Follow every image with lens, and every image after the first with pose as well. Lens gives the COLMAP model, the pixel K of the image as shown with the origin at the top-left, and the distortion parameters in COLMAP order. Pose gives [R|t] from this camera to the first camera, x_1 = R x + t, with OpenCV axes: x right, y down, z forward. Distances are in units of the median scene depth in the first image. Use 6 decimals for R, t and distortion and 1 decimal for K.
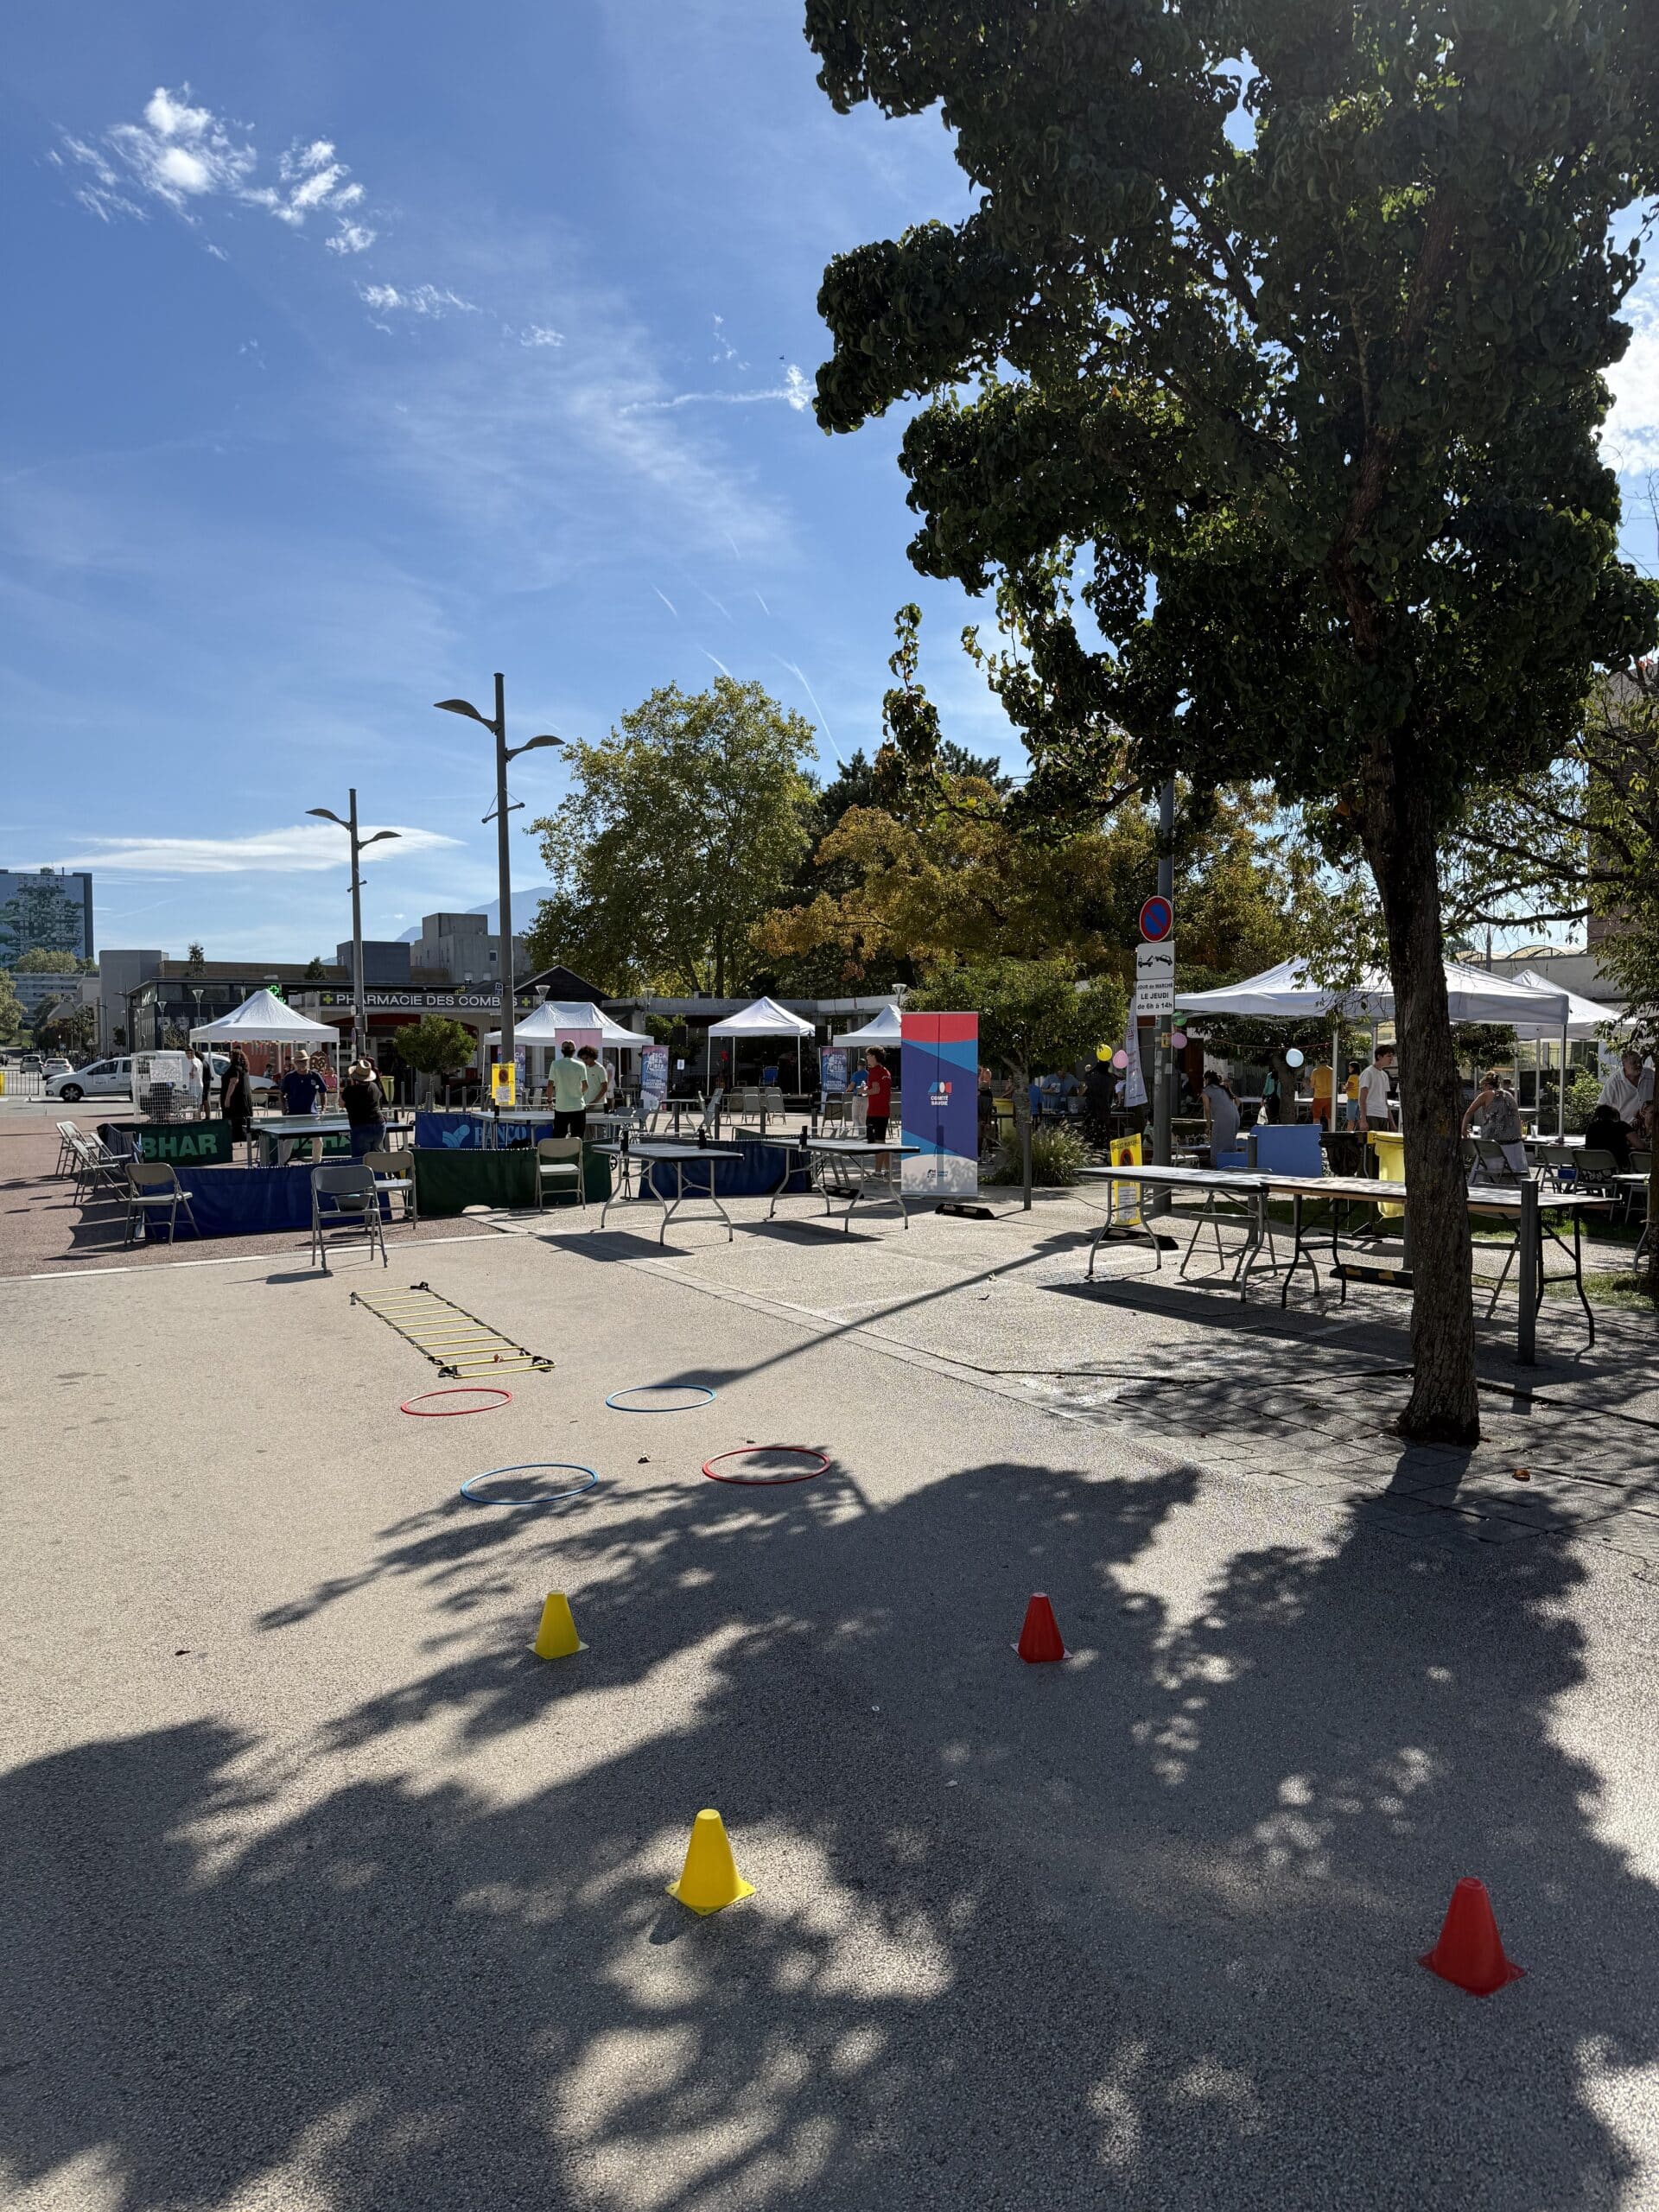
lens RADIAL K [[1548.3, 0, 842.2], [0, 1548.3, 1107.1], [0, 0, 1]] dist [0.036747, -0.045932]
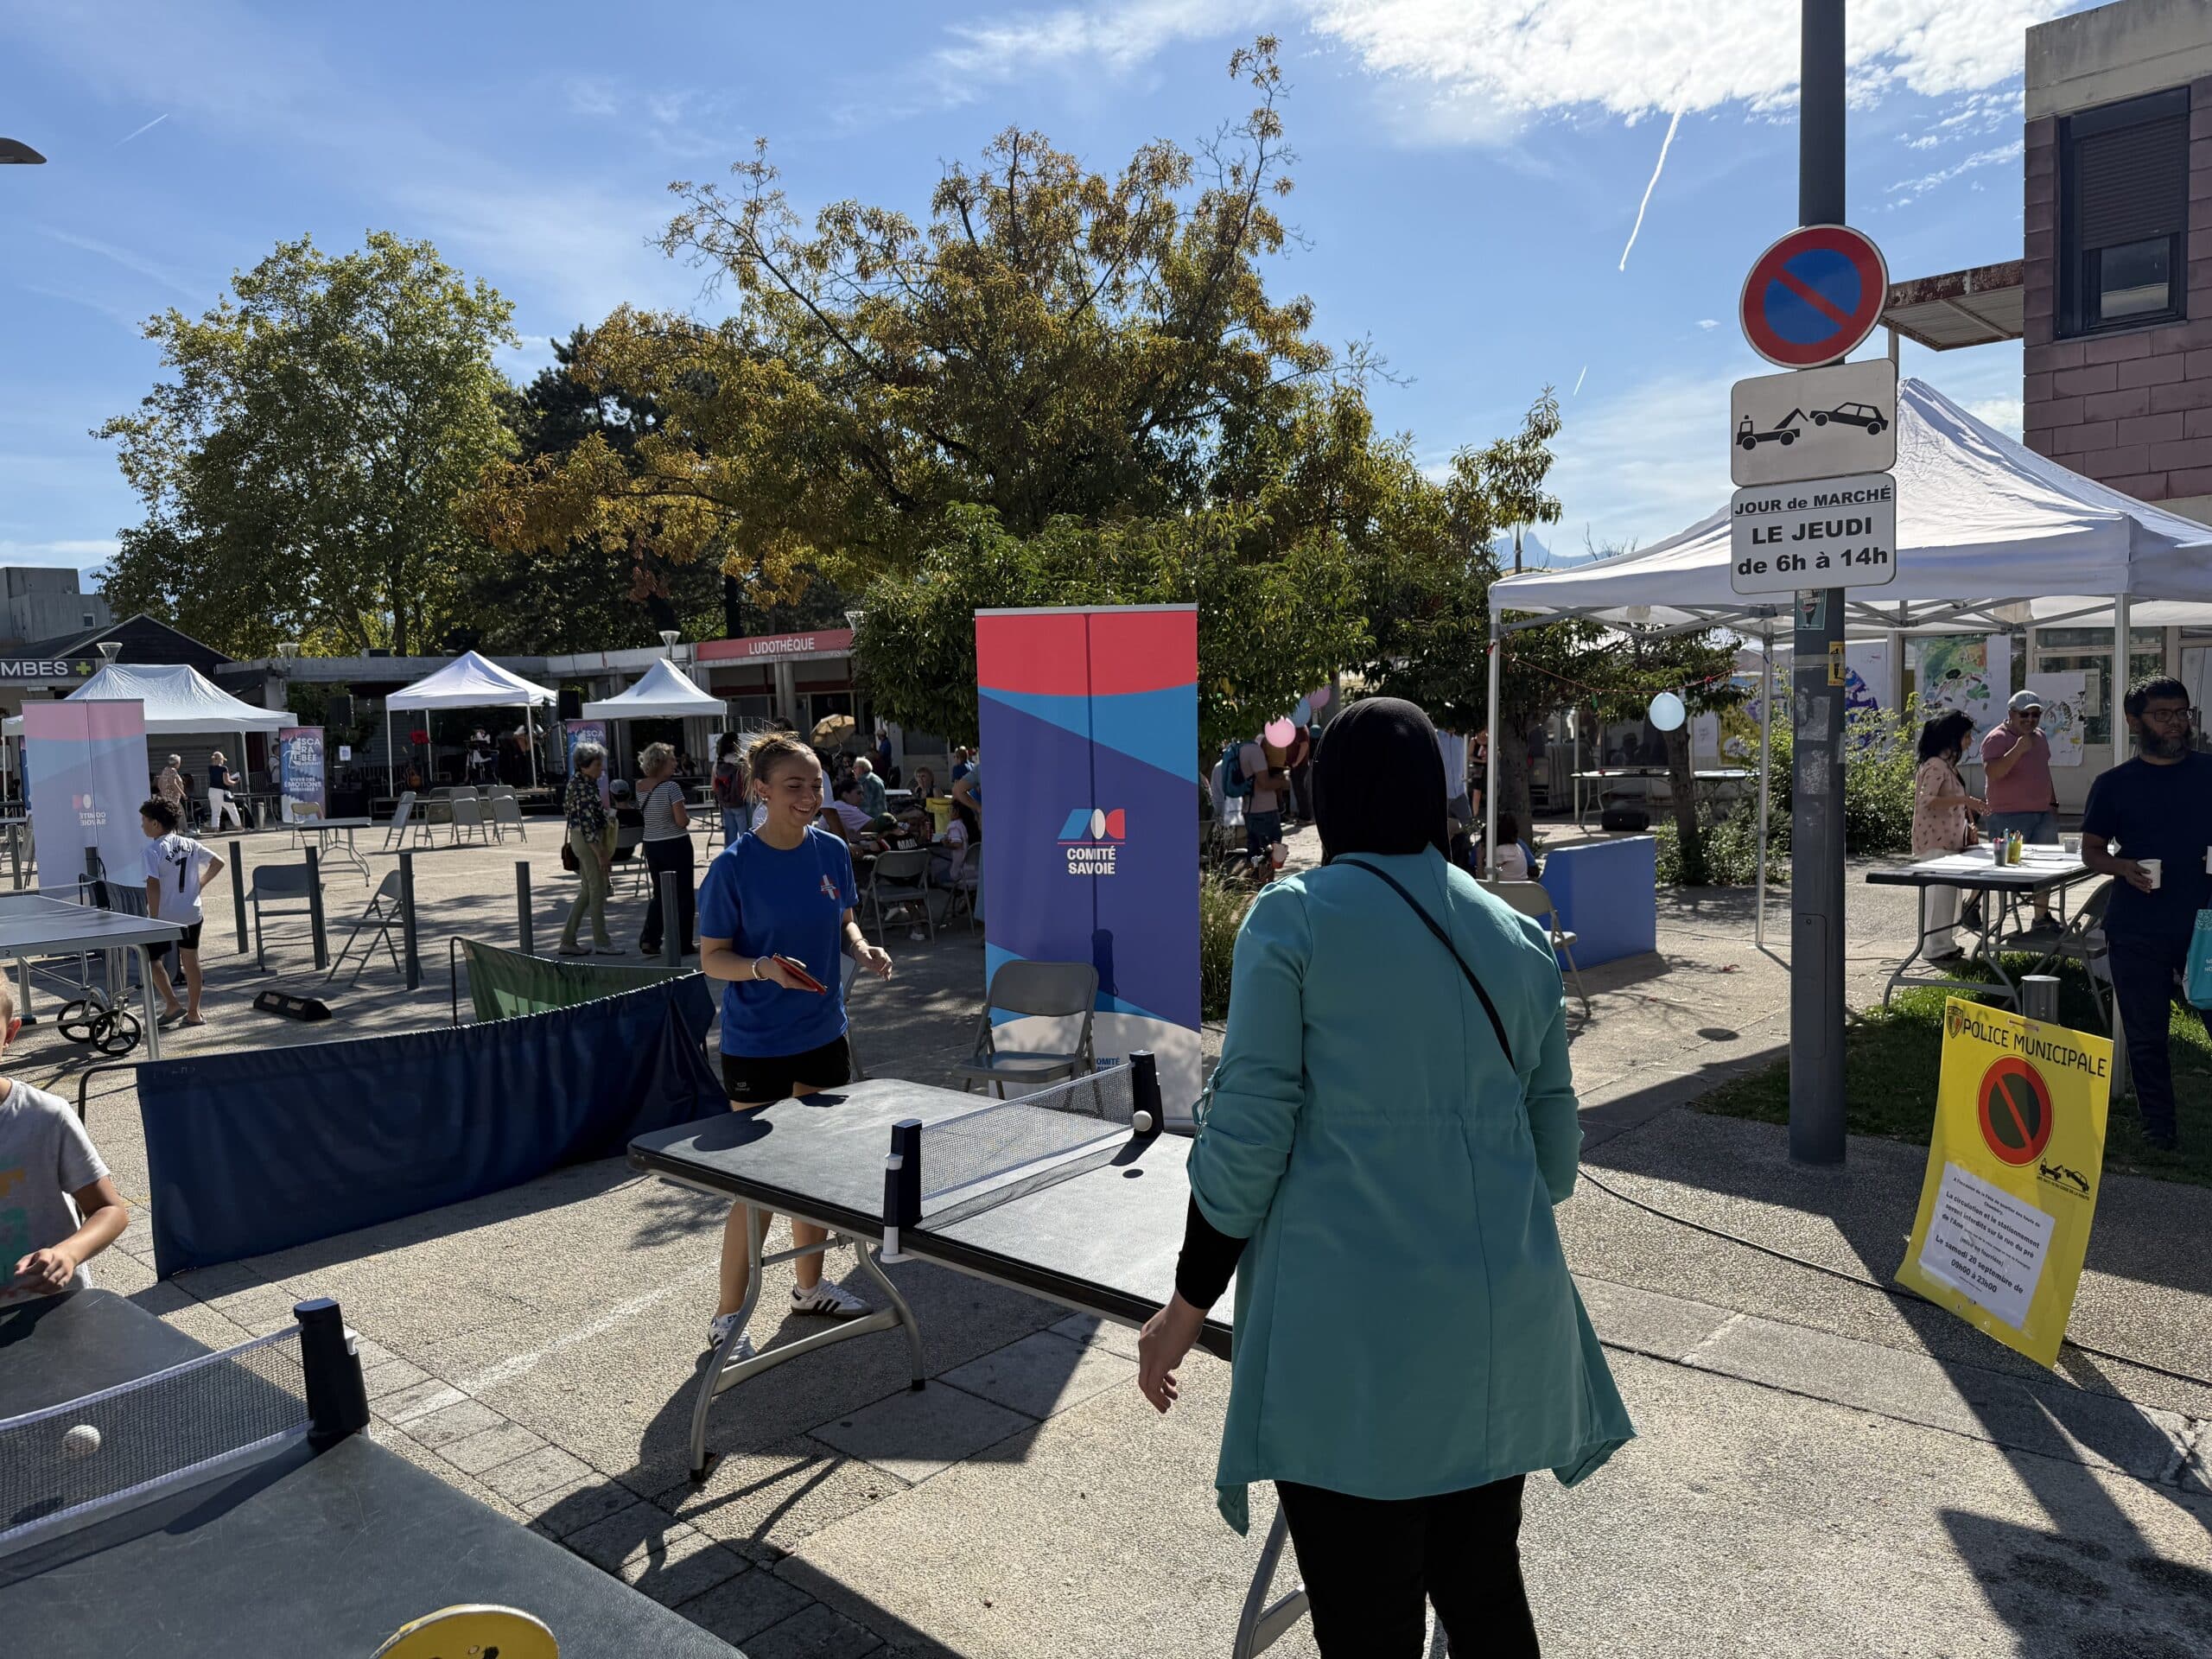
lens RADIAL K [[1548.3, 0, 1117.9], [0, 1548.3, 840.8], [0, 0, 1]] dist [0.036747, -0.045932]
pose [[0.940105, -0.063082, 0.334999, -0.011746], [0.047575, 0.997390, 0.054305, -0.006912], [-0.337550, -0.035115, 0.940652, 0.163250]]
